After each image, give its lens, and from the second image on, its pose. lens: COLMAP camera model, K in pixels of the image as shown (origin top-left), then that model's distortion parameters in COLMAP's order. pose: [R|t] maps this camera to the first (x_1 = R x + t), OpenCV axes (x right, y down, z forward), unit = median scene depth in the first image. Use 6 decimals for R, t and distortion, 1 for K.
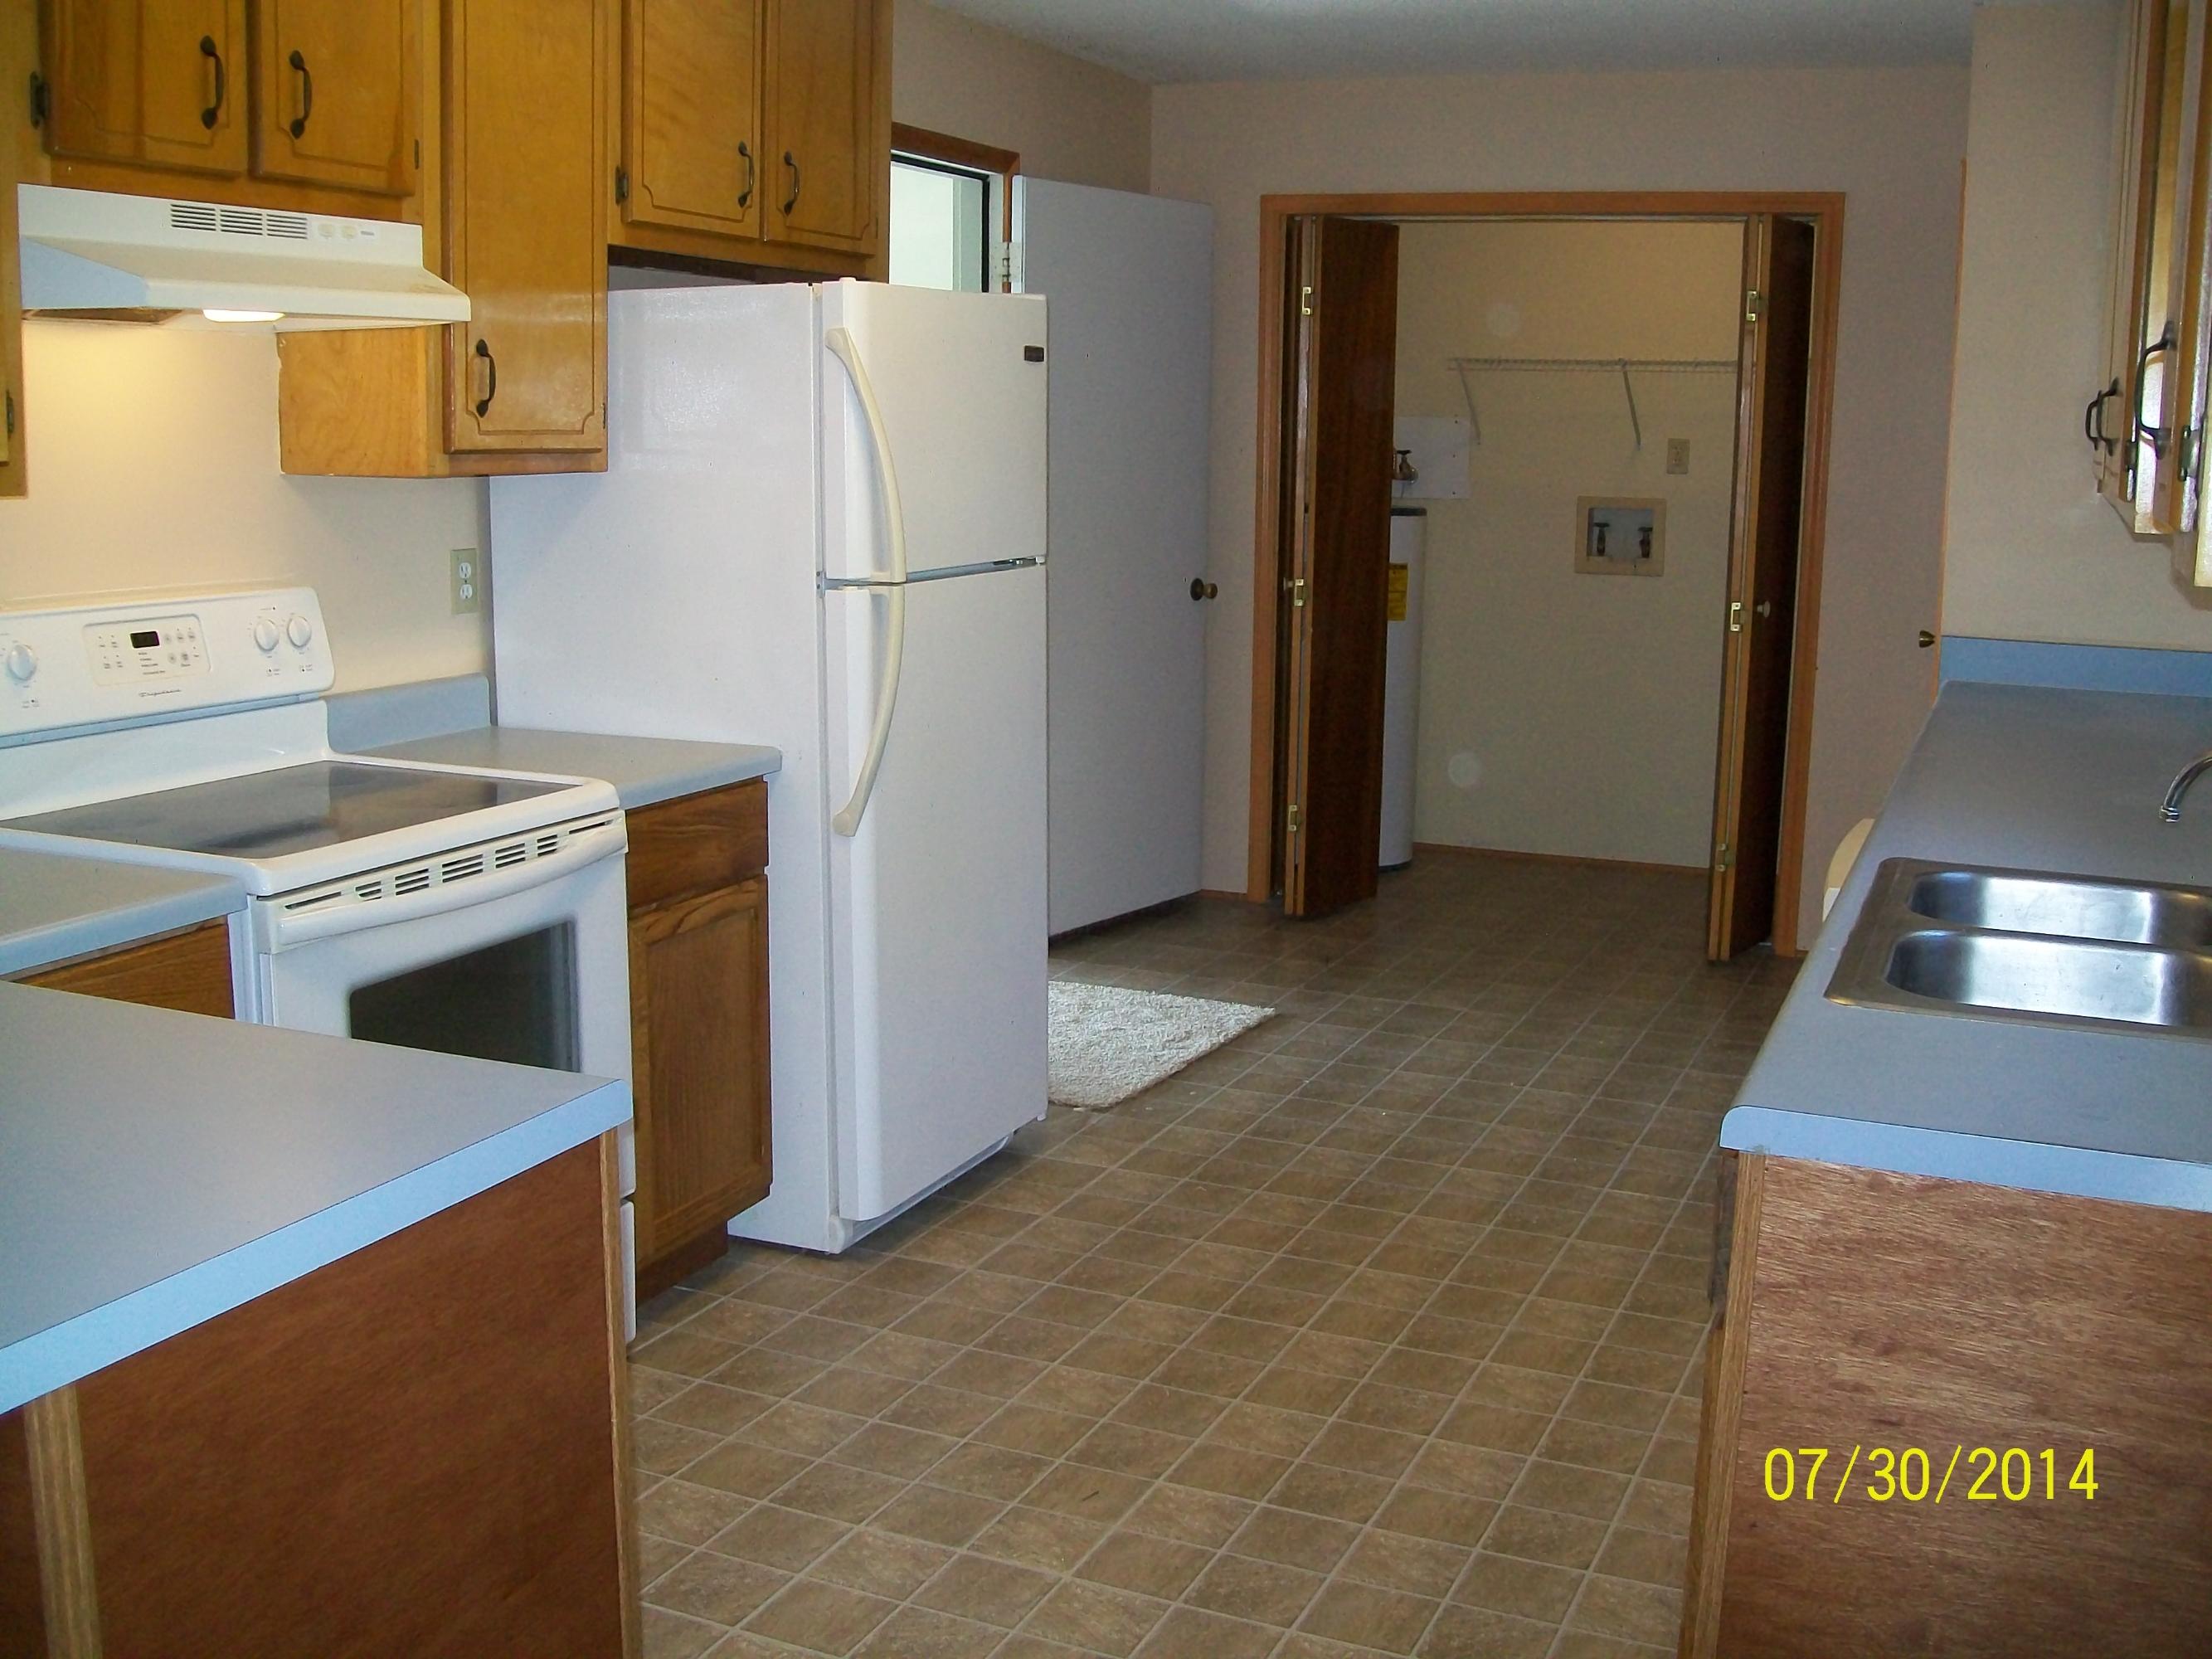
lens RADIAL K [[2275.0, 0, 1105.1], [0, 2275.0, 861.5], [0, 0, 1]] dist [-0.118175, 0.008034]
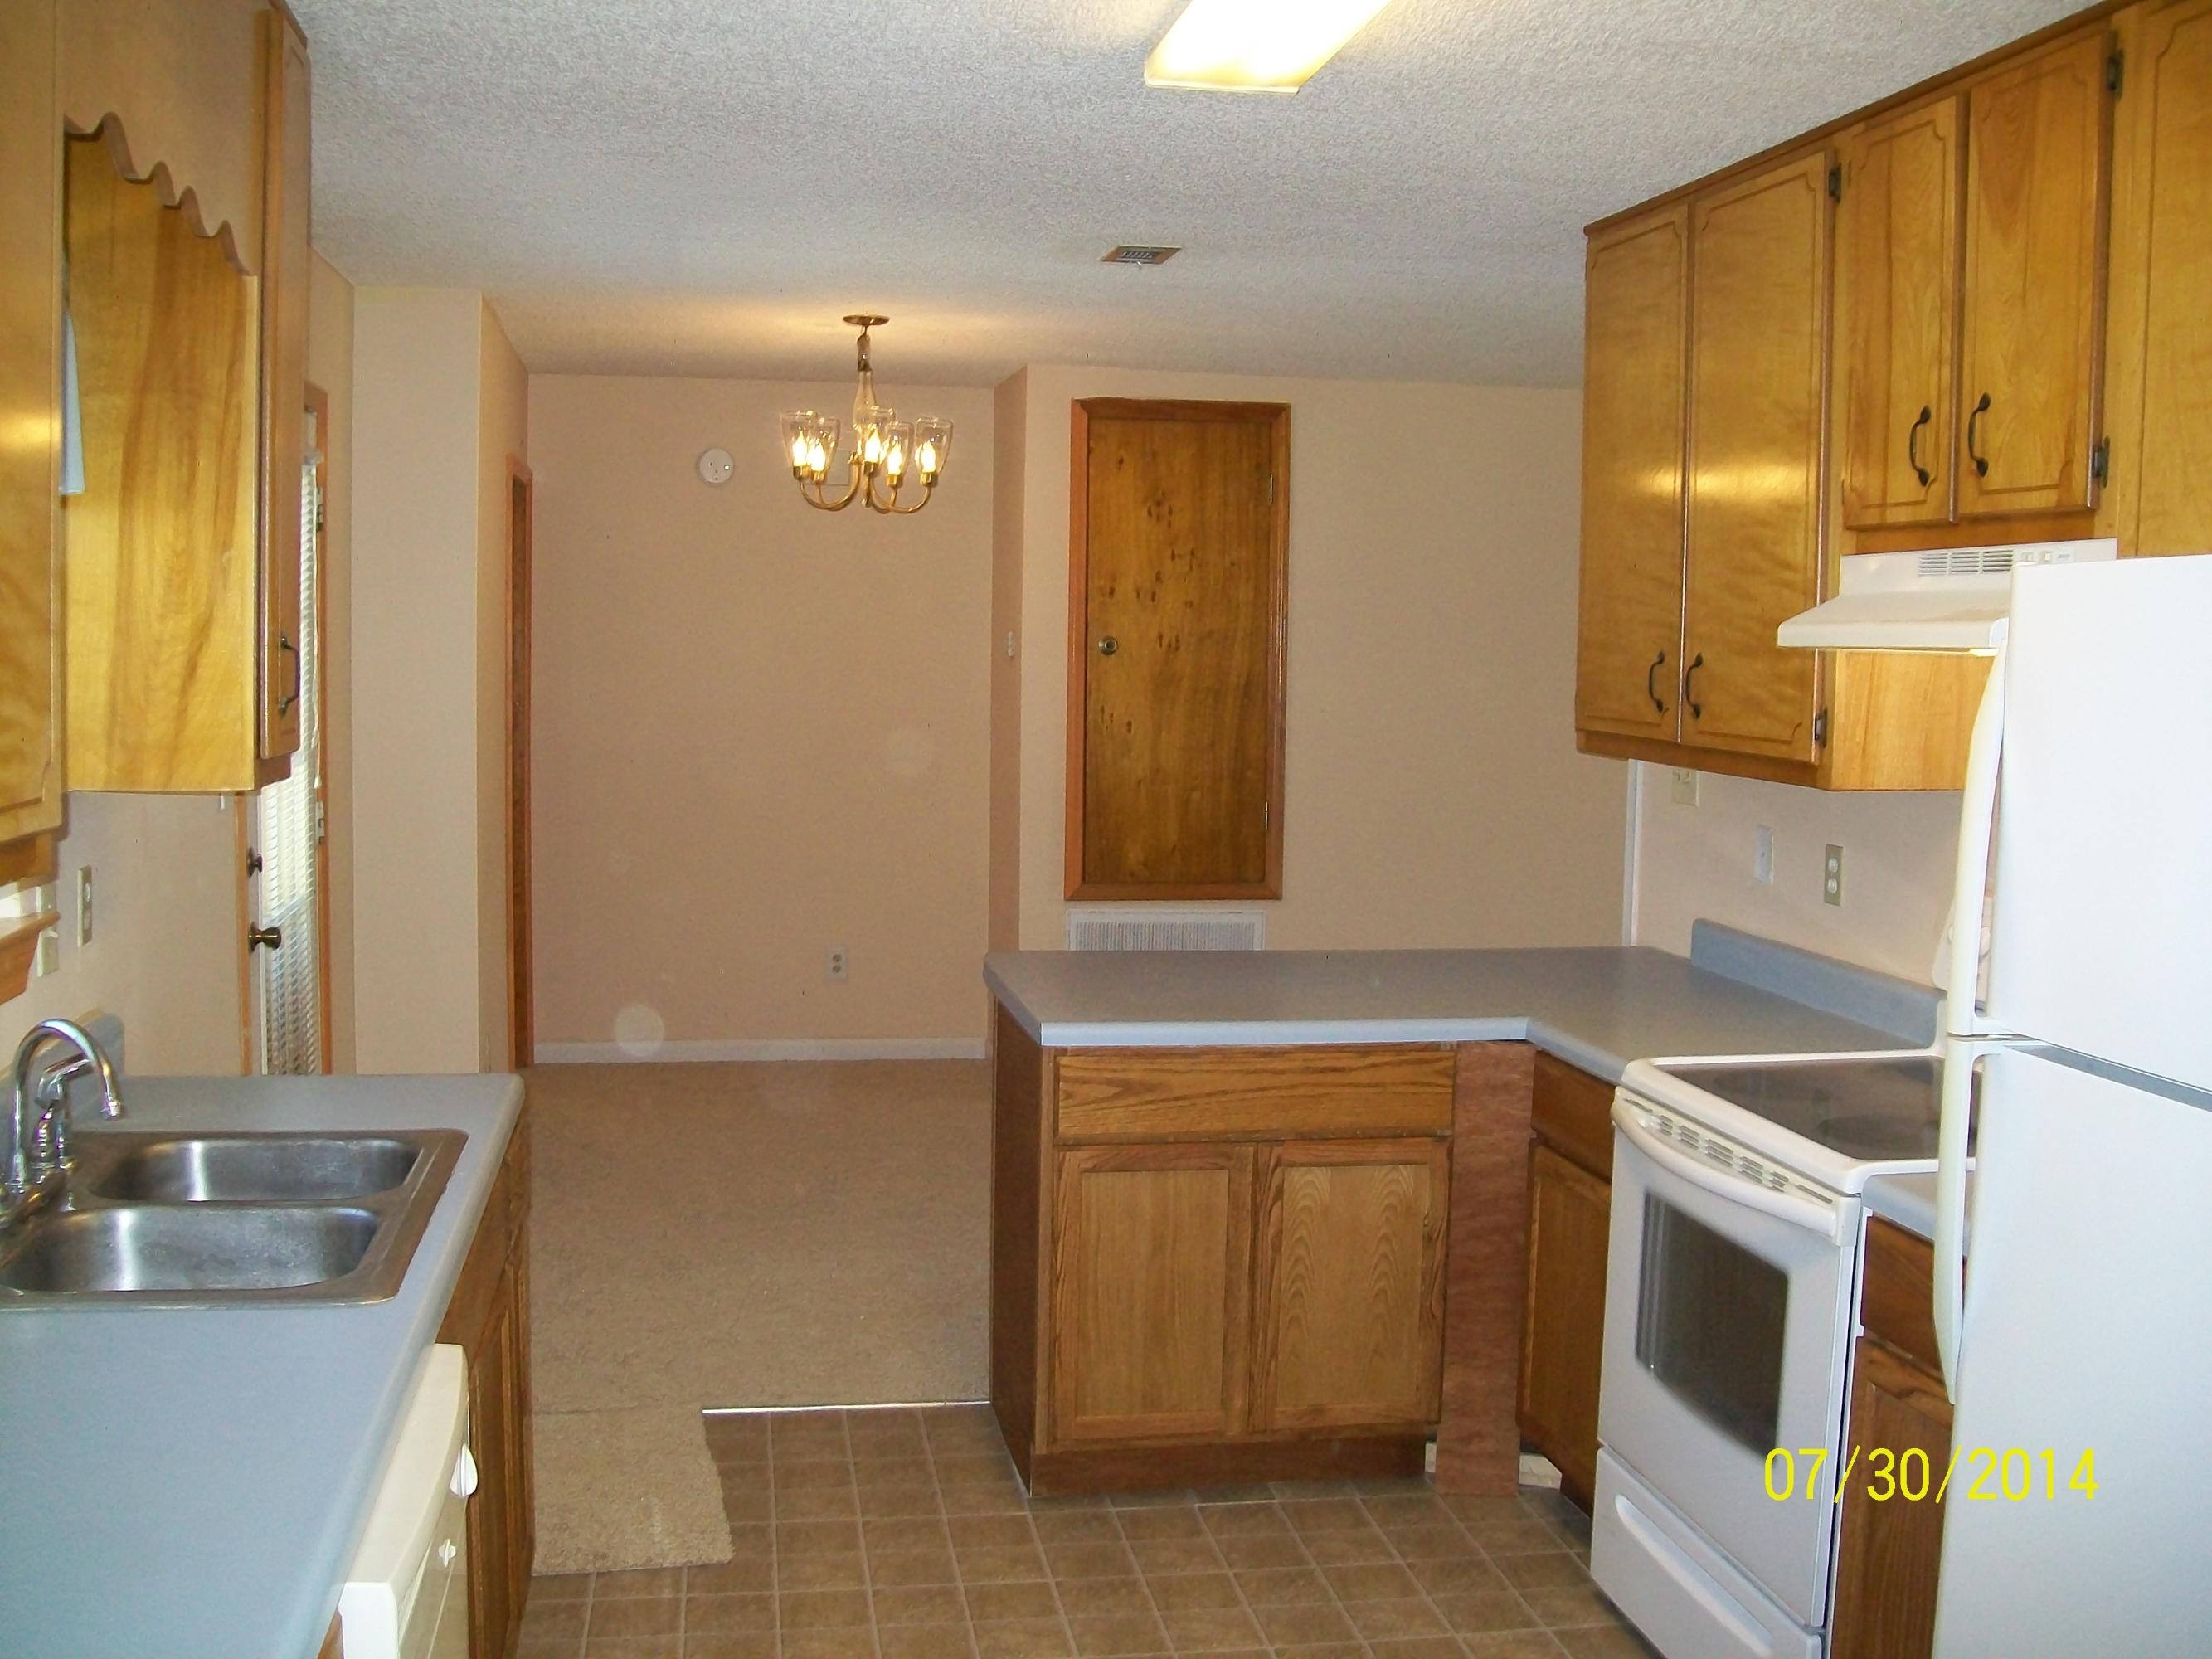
lens RADIAL K [[2275.0, 0, 1105.1], [0, 2275.0, 861.5], [0, 0, 1]] dist [-0.118175, 0.008034]
pose [[-0.830188, 0.015838, -0.557259, 0.574807], [-0.140728, 0.961270, 0.236973, -0.346454], [0.539429, 0.275154, -0.795805, 1.678618]]
